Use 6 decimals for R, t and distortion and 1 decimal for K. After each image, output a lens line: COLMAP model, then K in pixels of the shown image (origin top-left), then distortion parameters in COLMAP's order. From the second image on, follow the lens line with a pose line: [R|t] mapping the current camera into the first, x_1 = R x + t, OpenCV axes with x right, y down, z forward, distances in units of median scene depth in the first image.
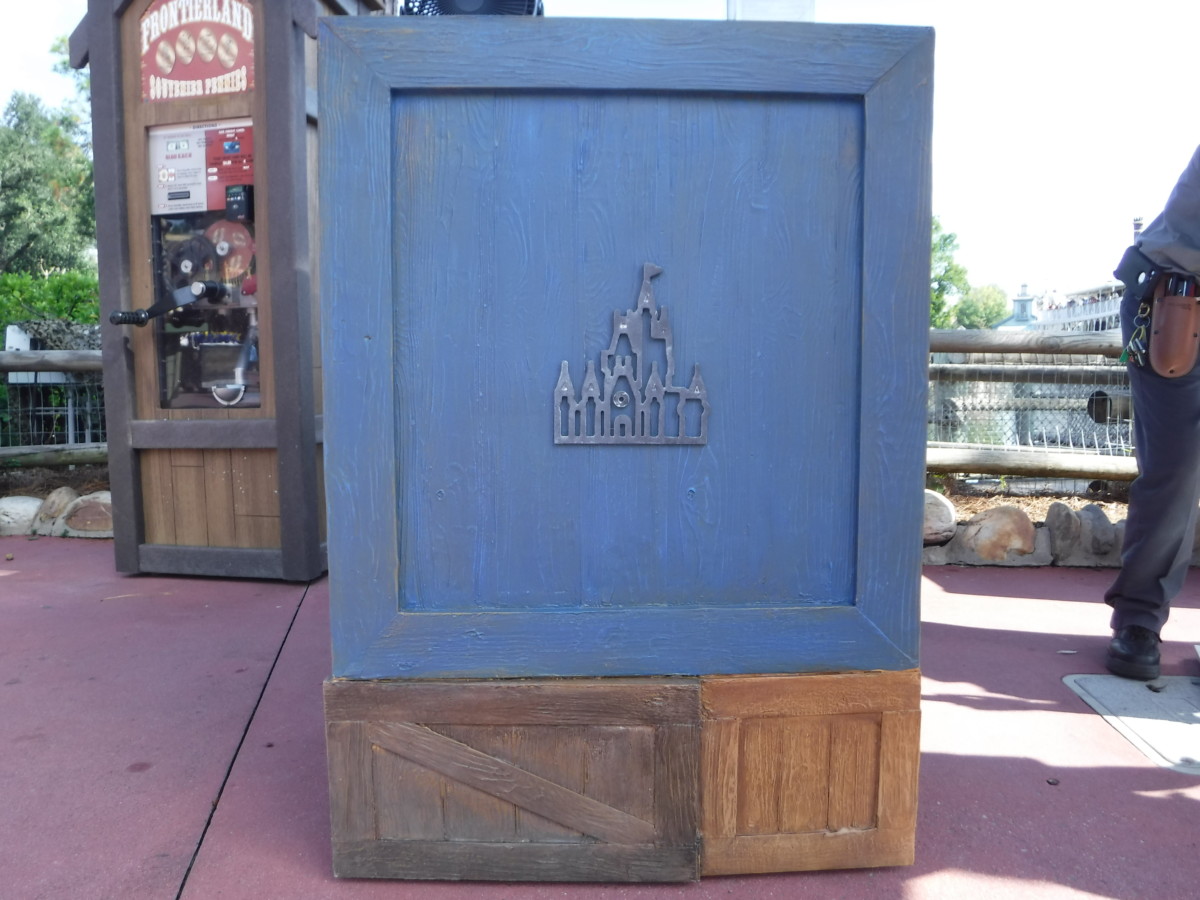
lens RADIAL K [[978.3, 0, 600.0], [0, 978.3, 450.0], [0, 0, 1]] dist [-0.089355, -0.000834]
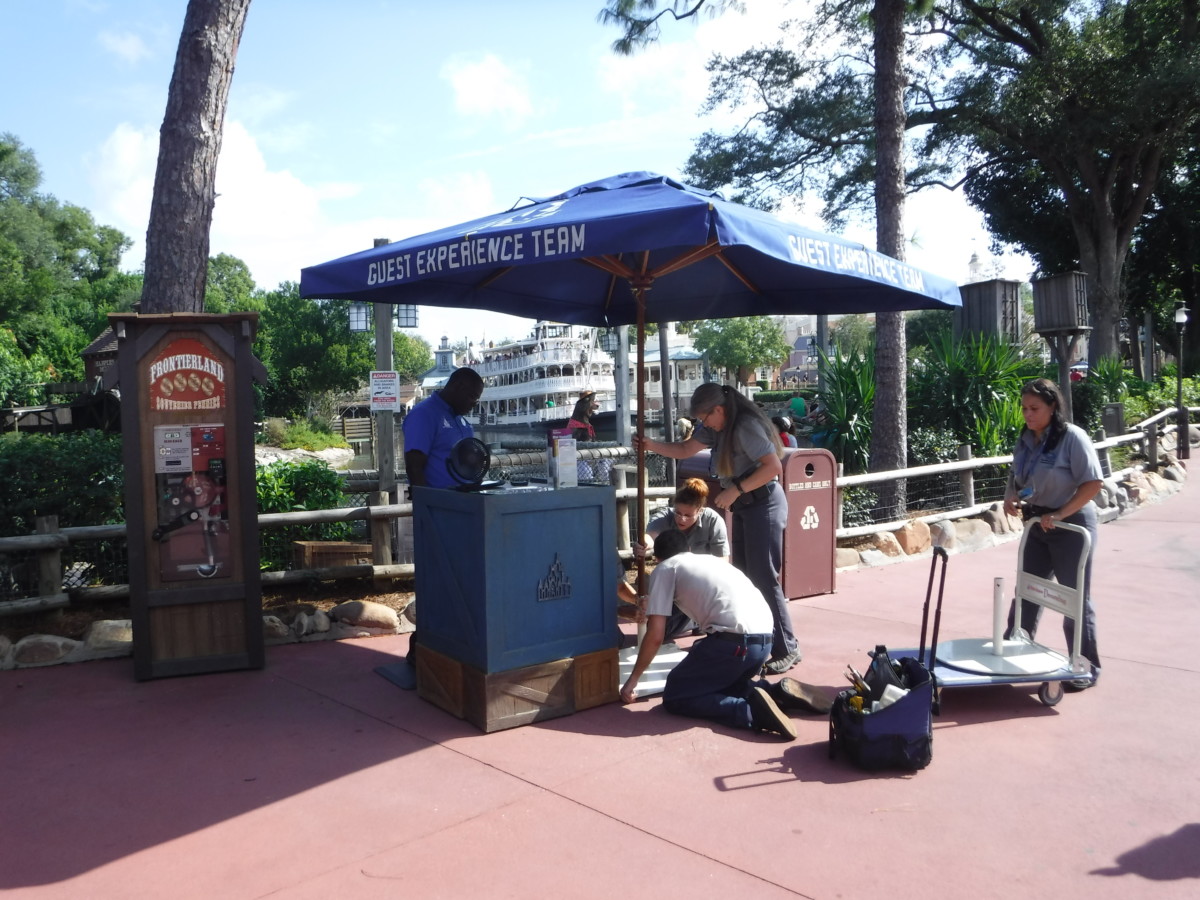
lens RADIAL K [[978.3, 0, 600.0], [0, 978.3, 450.0], [0, 0, 1]] dist [-0.089355, -0.000834]
pose [[0.836692, -0.045137, 0.545811, -0.769364], [0.068238, 0.997424, -0.022119, -0.201038], [-0.543406, 0.055752, 0.837617, -0.956470]]
